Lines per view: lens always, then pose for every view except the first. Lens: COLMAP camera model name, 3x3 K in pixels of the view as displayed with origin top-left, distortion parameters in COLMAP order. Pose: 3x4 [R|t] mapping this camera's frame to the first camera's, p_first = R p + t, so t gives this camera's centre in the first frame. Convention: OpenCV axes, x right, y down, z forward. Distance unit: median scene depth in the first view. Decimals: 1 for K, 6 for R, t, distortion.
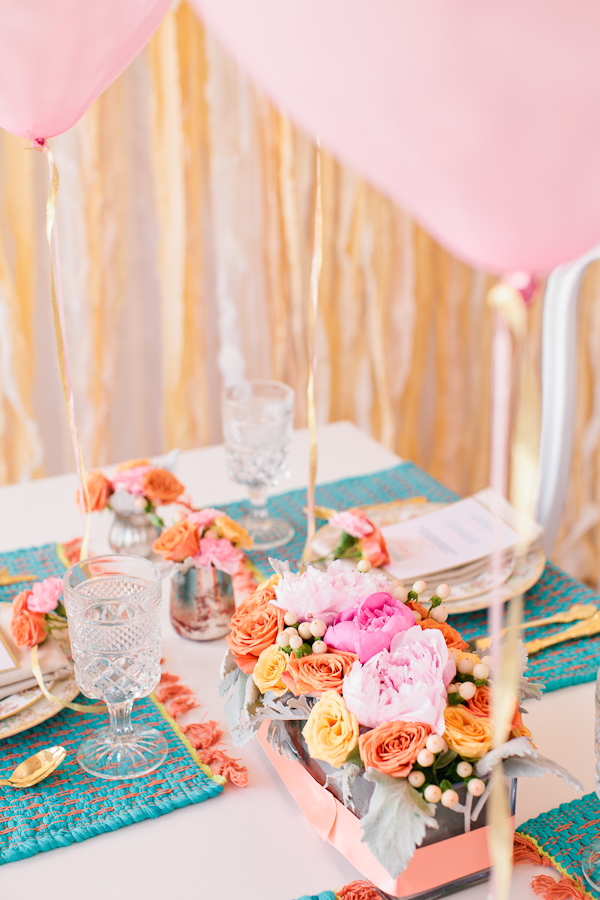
lens RADIAL K [[1311.3, 0, 300.0], [0, 1311.3, 450.0], [0, 0, 1]] dist [-0.235938, 0.489329]
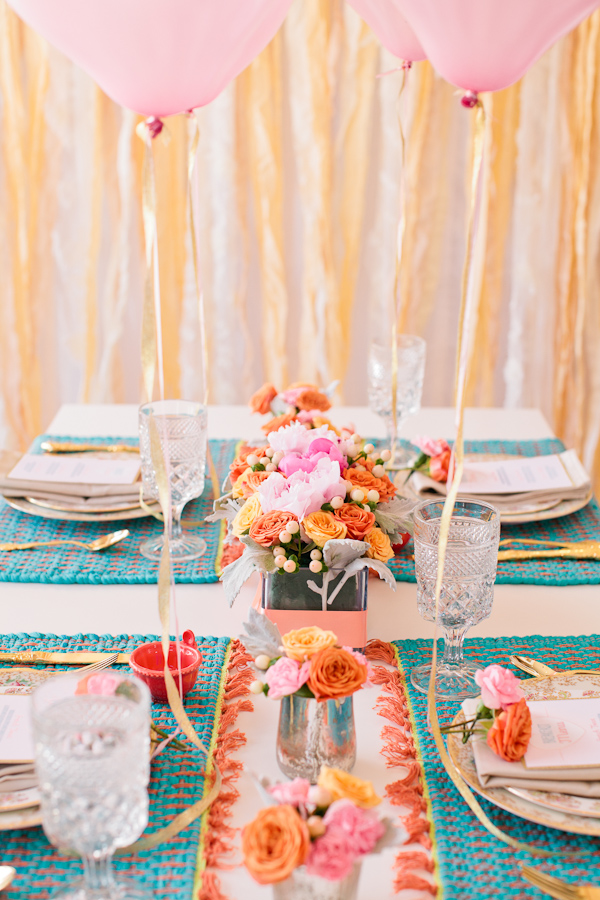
lens RADIAL K [[1311.3, 0, 300.0], [0, 1311.3, 450.0], [0, 0, 1]] dist [-0.235938, 0.489329]
pose [[0.899434, 0.156317, -0.408145, 0.568681], [-0.187077, 0.981675, -0.036288, 0.167367], [0.394994, 0.108993, 0.912195, -0.232072]]
